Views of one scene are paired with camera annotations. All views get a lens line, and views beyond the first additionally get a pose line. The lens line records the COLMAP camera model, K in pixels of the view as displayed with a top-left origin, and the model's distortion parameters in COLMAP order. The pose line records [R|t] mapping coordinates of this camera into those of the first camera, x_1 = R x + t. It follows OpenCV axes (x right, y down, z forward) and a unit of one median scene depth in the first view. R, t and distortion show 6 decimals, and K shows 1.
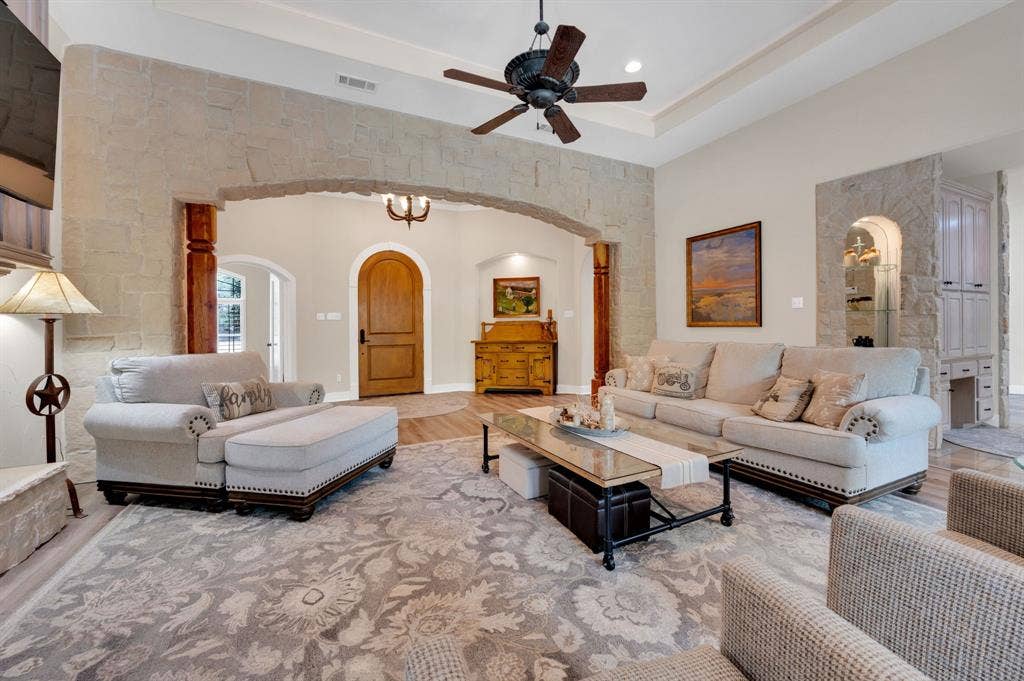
lens RADIAL K [[407.0, 0, 522.1], [0, 407.0, 326.3], [0, 0, 1]] dist [-0.001206, -0.000545]
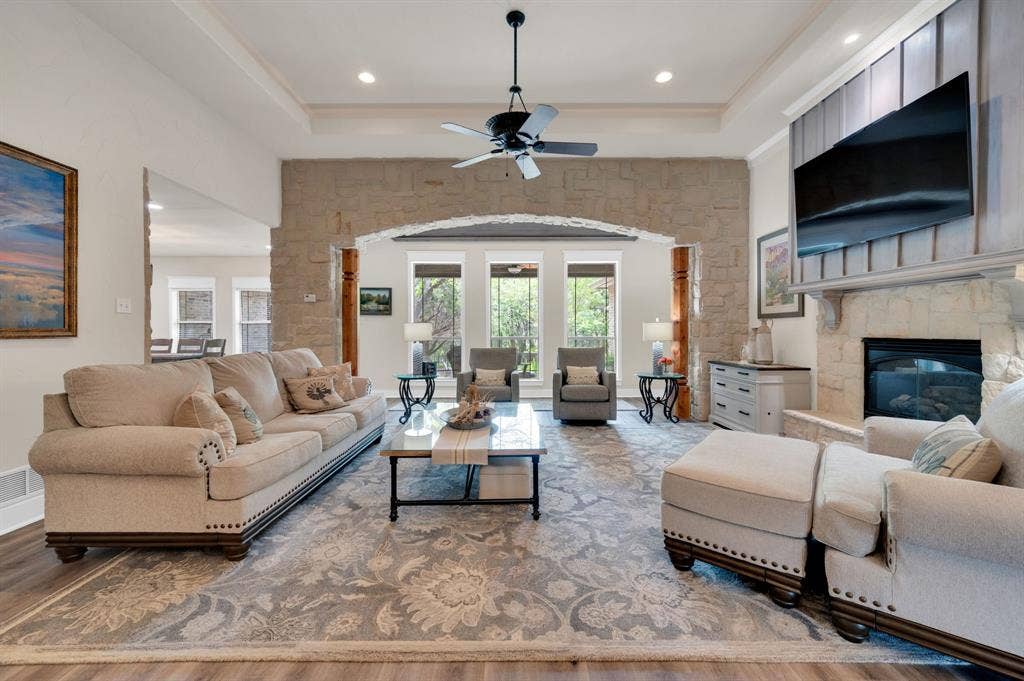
lens RADIAL K [[407.0, 0, 506.7], [0, 407.0, 333.8], [0, 0, 1]] dist [-0.001206, -0.000545]
pose [[-0.882290, 0.009008, 0.470620, -0.281650], [0.011891, 0.999924, 0.003153, 0.000935], [-0.470556, 0.008378, -0.882330, 1.176997]]
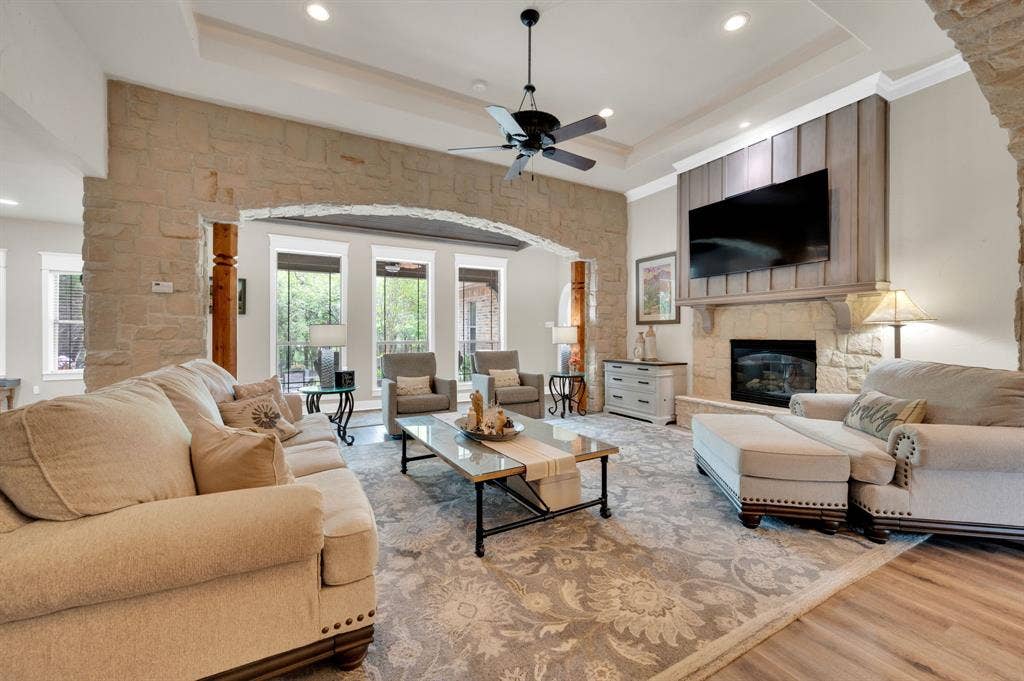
lens RADIAL K [[407.0, 0, 507.2], [0, 407.0, 333.0], [0, 0, 1]] dist [-0.001206, -0.000545]
pose [[-0.999716, 0.011772, -0.020728, 0.078997], [0.011823, 0.999927, -0.002327, -0.002473], [0.020699, -0.002571, -0.999782, 1.234782]]
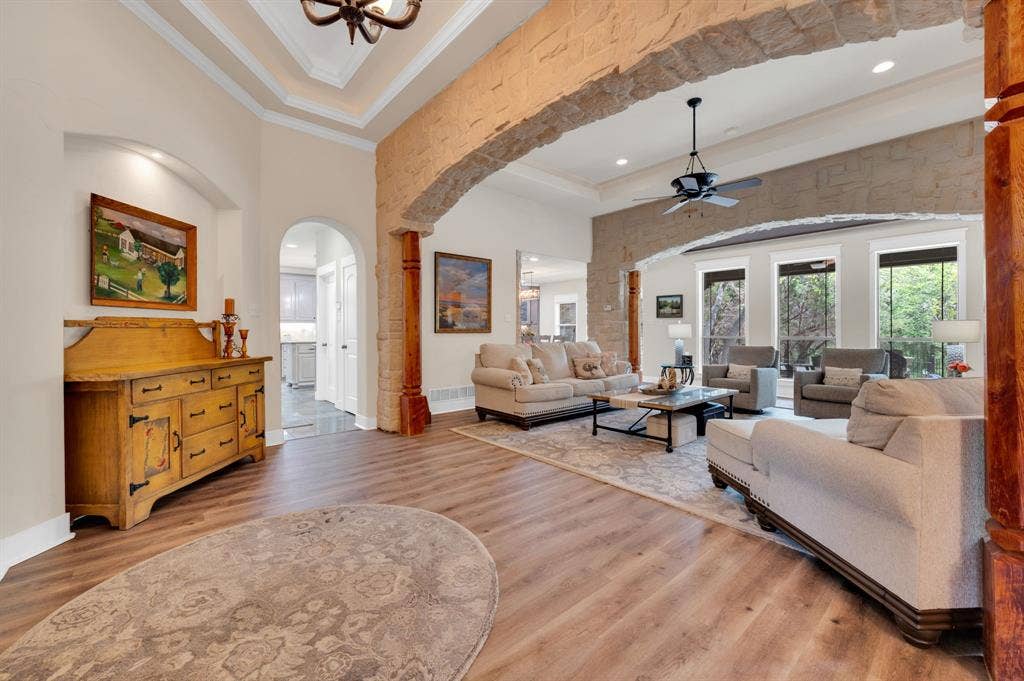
lens RADIAL K [[407.0, 0, 514.2], [0, 407.0, 335.2], [0, 0, 1]] dist [-0.001206, -0.000545]
pose [[-0.223862, 0.000518, 0.974621, -0.792592], [0.002698, 0.999996, 0.000088, 0.008735], [-0.974617, 0.002649, -0.223862, 1.177432]]
